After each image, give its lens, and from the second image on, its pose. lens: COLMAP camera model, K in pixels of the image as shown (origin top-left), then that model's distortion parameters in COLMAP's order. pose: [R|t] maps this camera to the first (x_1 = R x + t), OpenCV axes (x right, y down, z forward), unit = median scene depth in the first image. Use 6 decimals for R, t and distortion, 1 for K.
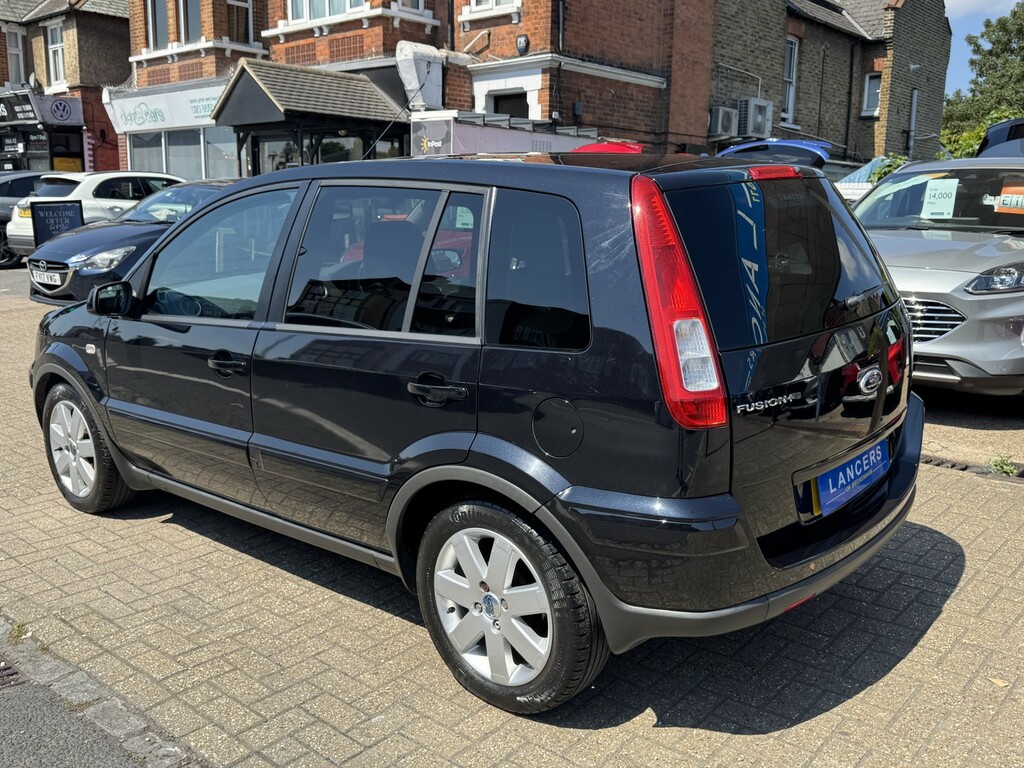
lens RADIAL K [[887.2, 0, 516.3], [0, 887.2, 381.8], [0, 0, 1]] dist [0.039463, -0.065115]
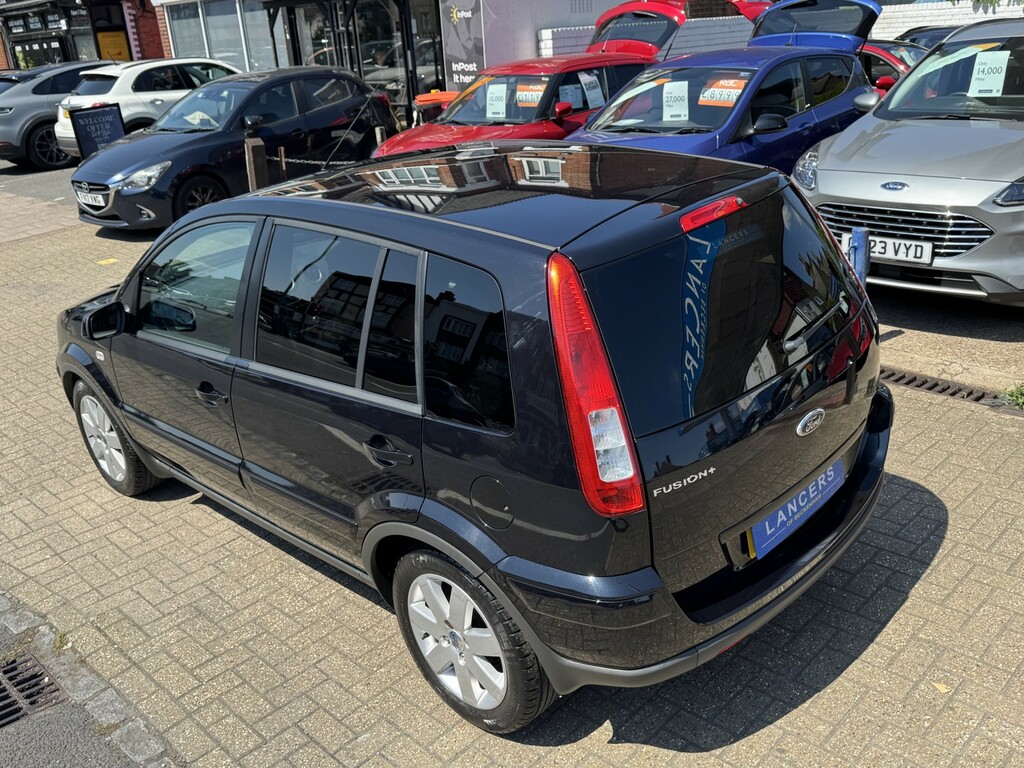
lens RADIAL K [[888.0, 0, 533.3], [0, 888.0, 385.3], [0, 0, 1]] dist [0.035891, -0.058289]
pose [[0.995692, -0.050470, -0.077788, 0.094226], [0.064079, 0.980868, 0.183824, -0.140426], [0.067022, -0.188016, 0.979877, 0.000453]]
